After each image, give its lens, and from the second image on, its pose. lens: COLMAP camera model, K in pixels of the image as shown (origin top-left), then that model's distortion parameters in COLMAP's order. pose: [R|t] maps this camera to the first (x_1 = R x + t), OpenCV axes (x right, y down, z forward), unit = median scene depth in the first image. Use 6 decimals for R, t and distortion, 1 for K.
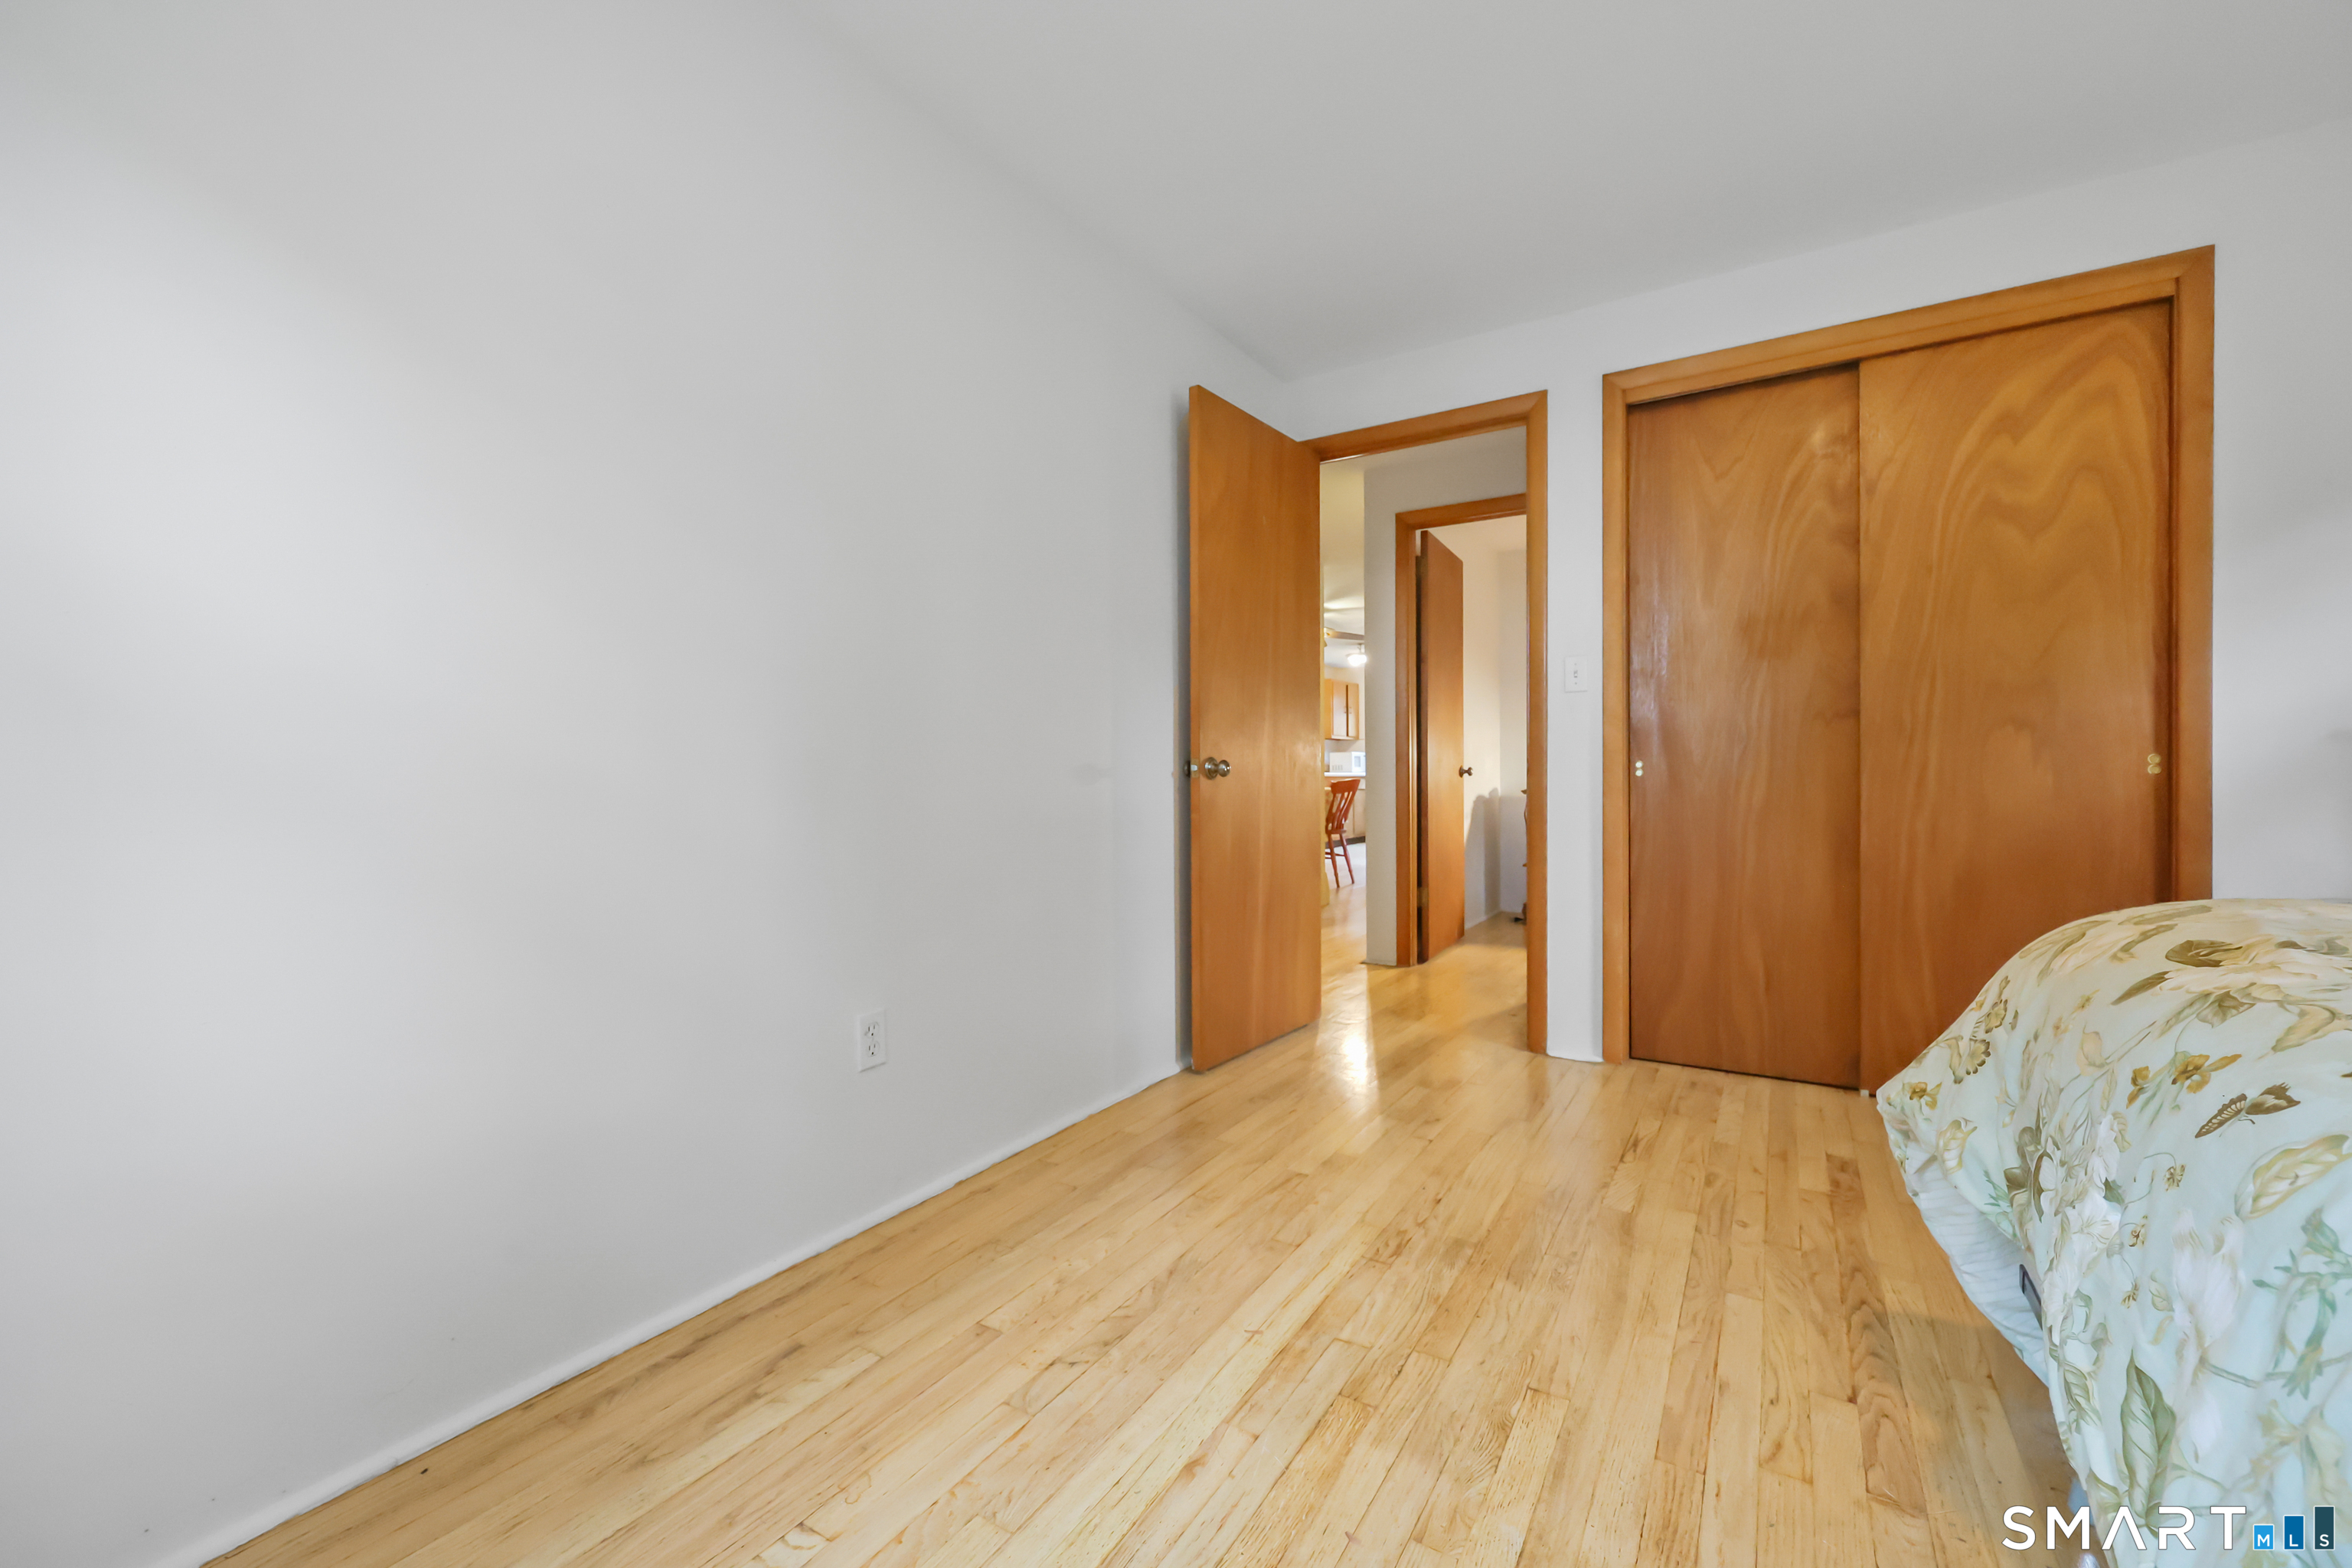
lens RADIAL K [[947.1, 0, 1200.5], [0, 947.1, 780.9], [0, 0, 1]] dist [0.000240, 0.000177]
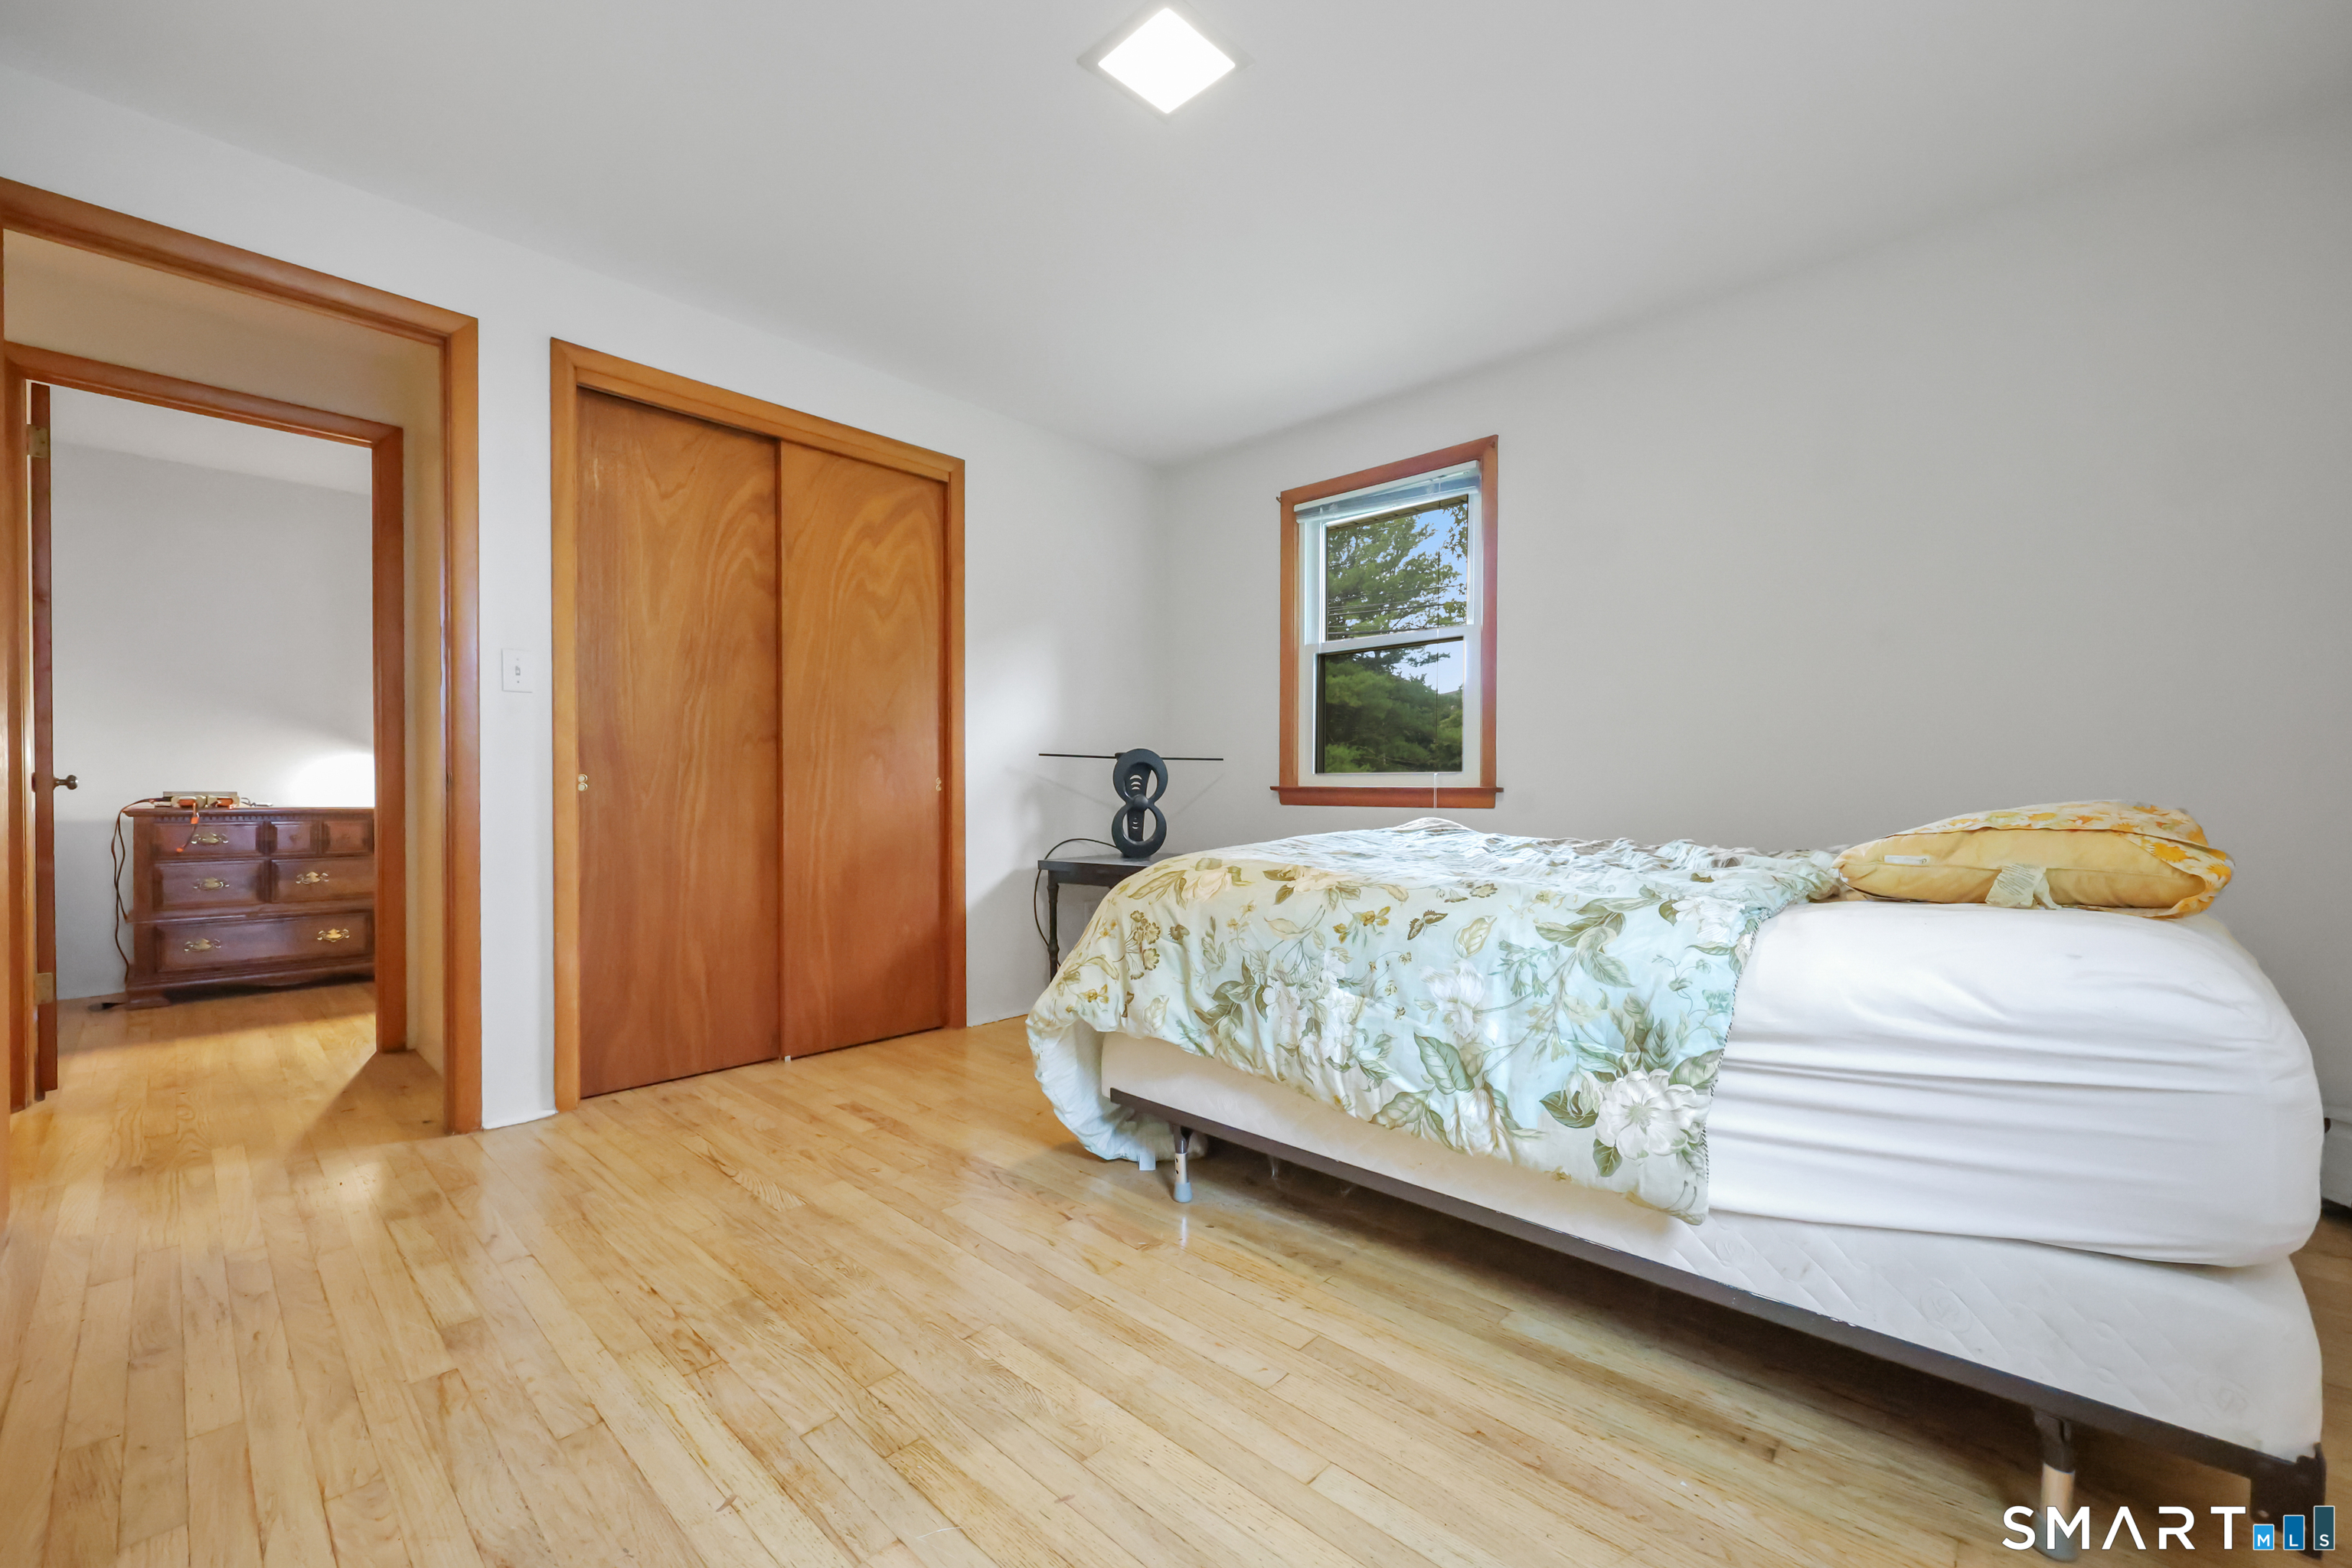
lens RADIAL K [[947.1, 0, 1180.3], [0, 947.1, 802.9], [0, 0, 1]] dist [0.000240, 0.000177]
pose [[0.201663, -0.007354, 0.979427, -0.493853], [0.004206, 0.999969, 0.006642, 0.003424], [-0.979446, 0.002780, 0.201688, 0.377156]]
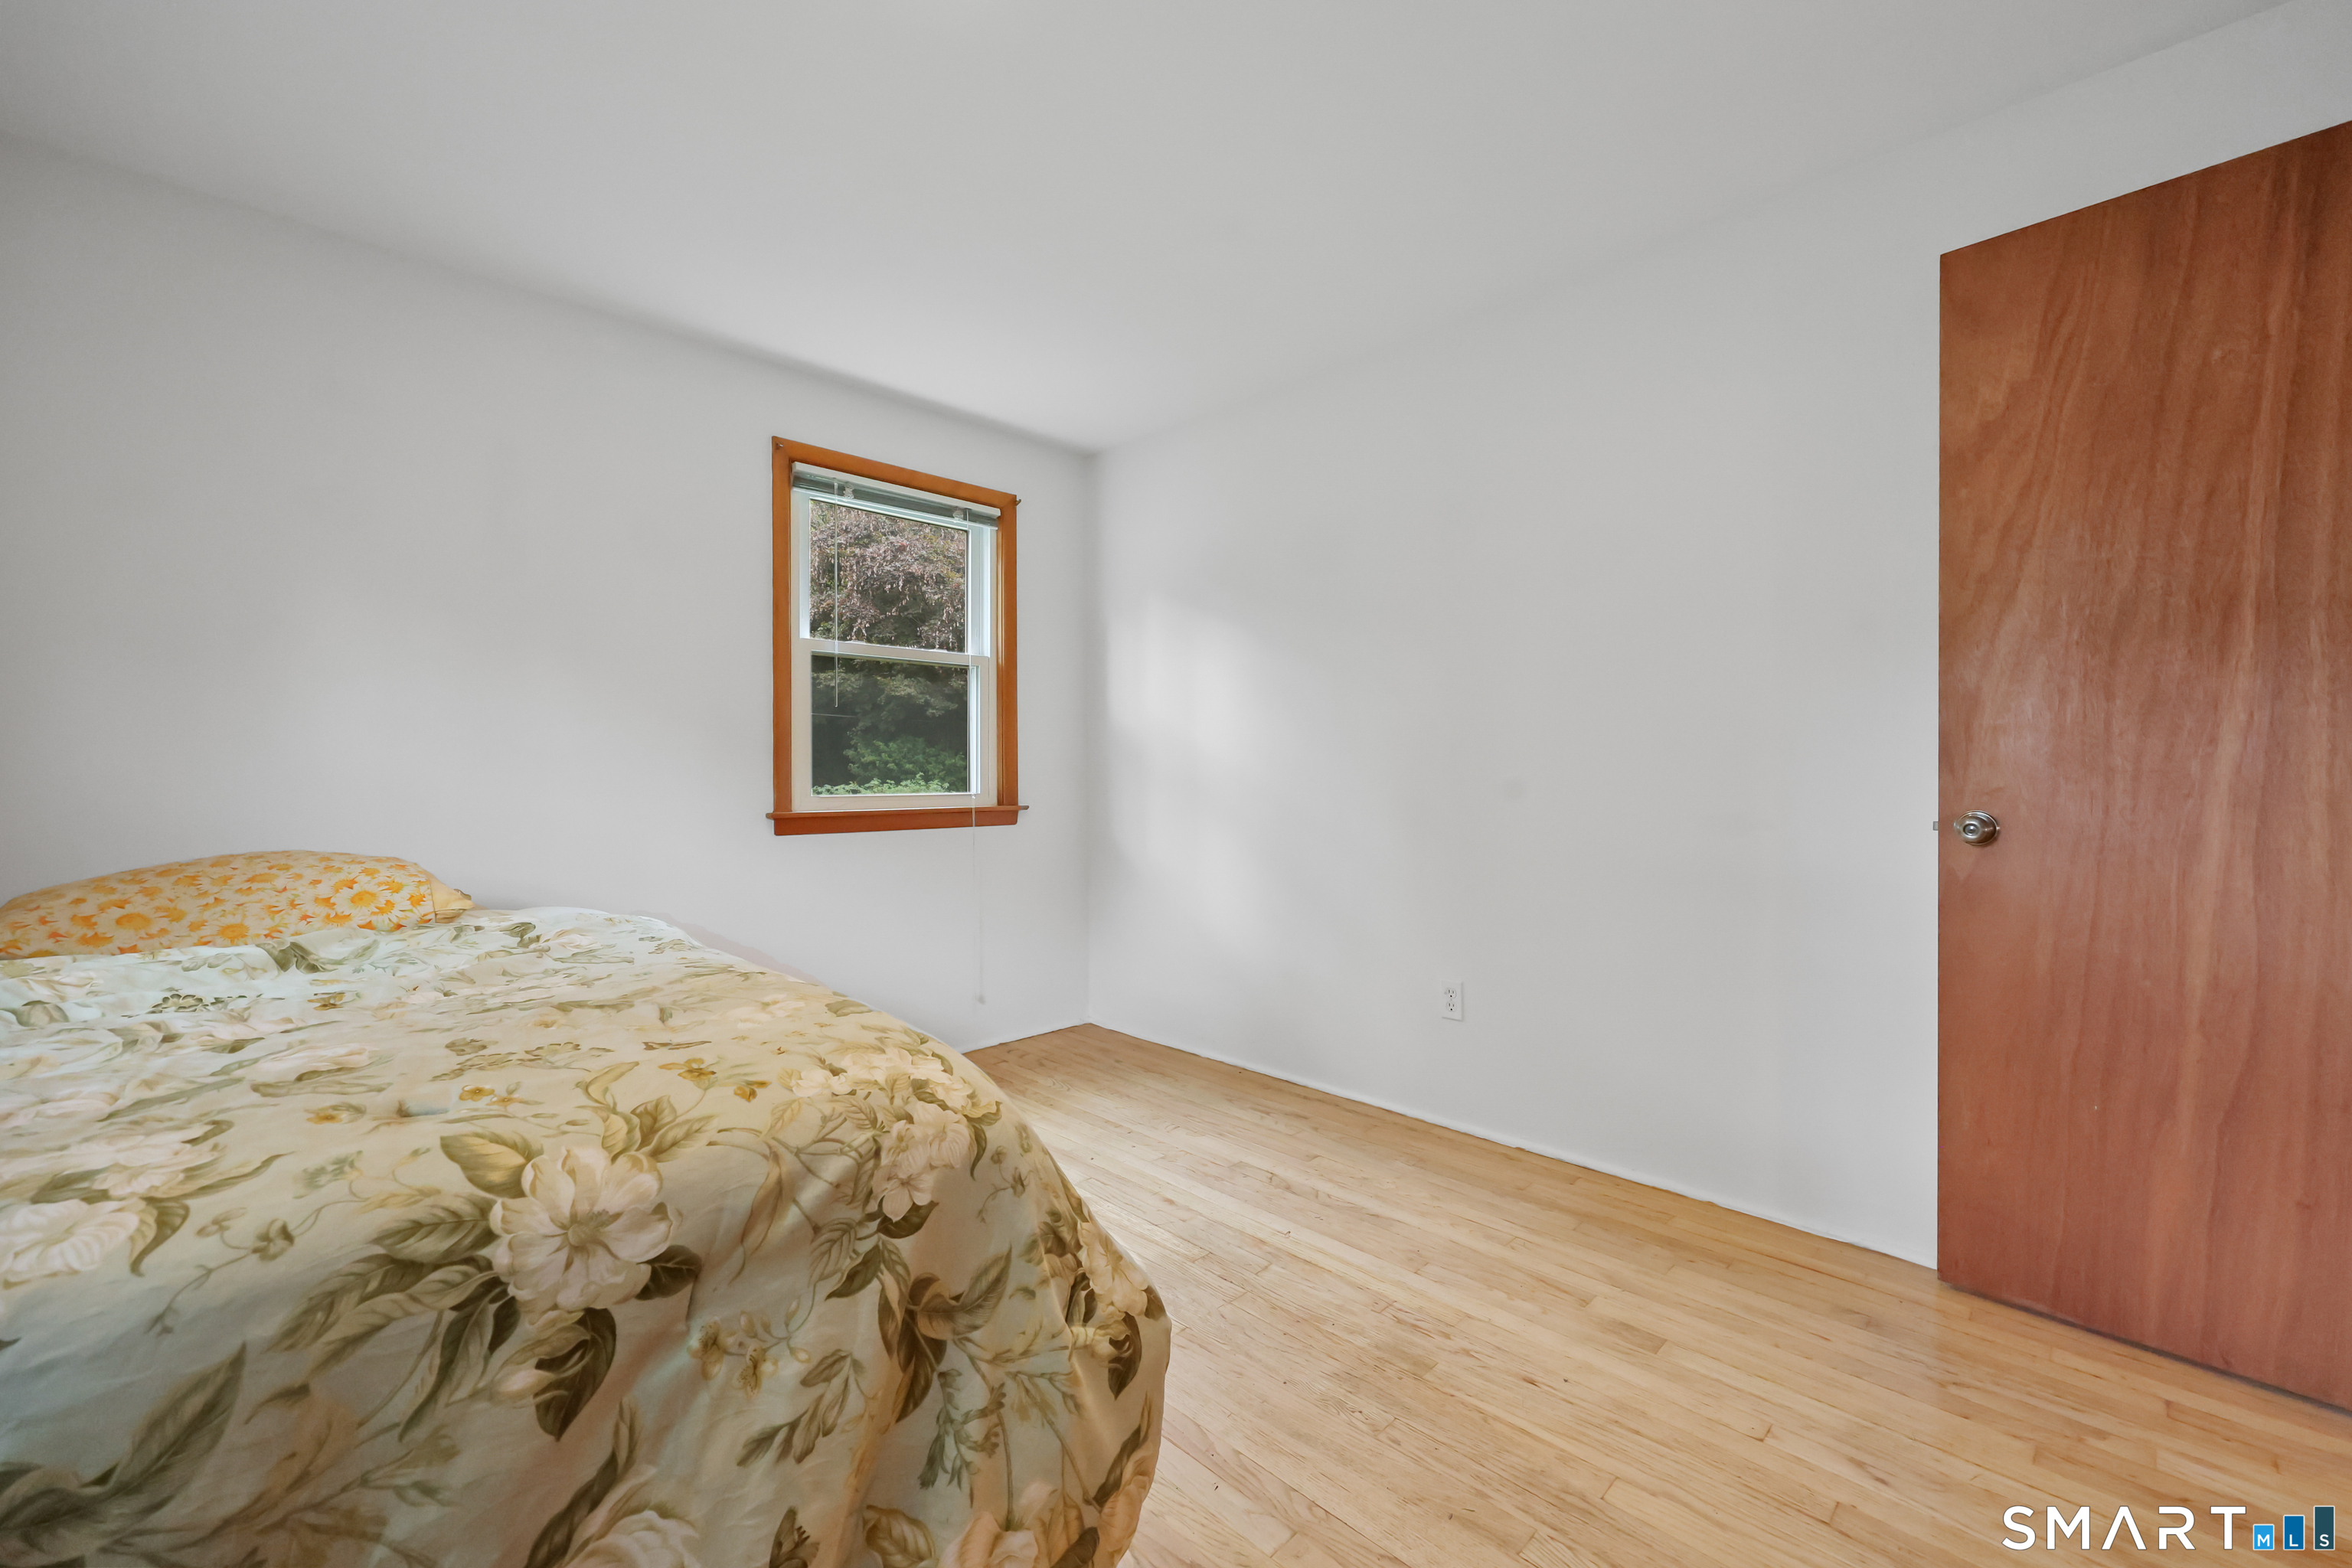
lens RADIAL K [[947.1, 0, 1177.6], [0, 947.1, 778.4], [0, 0, 1]] dist [0.000240, 0.000177]
pose [[-0.236283, 0.014502, -0.971576, 1.129204], [-0.002419, 0.999877, 0.015512, -0.083020], [0.971681, 0.006016, -0.236218, 0.922742]]
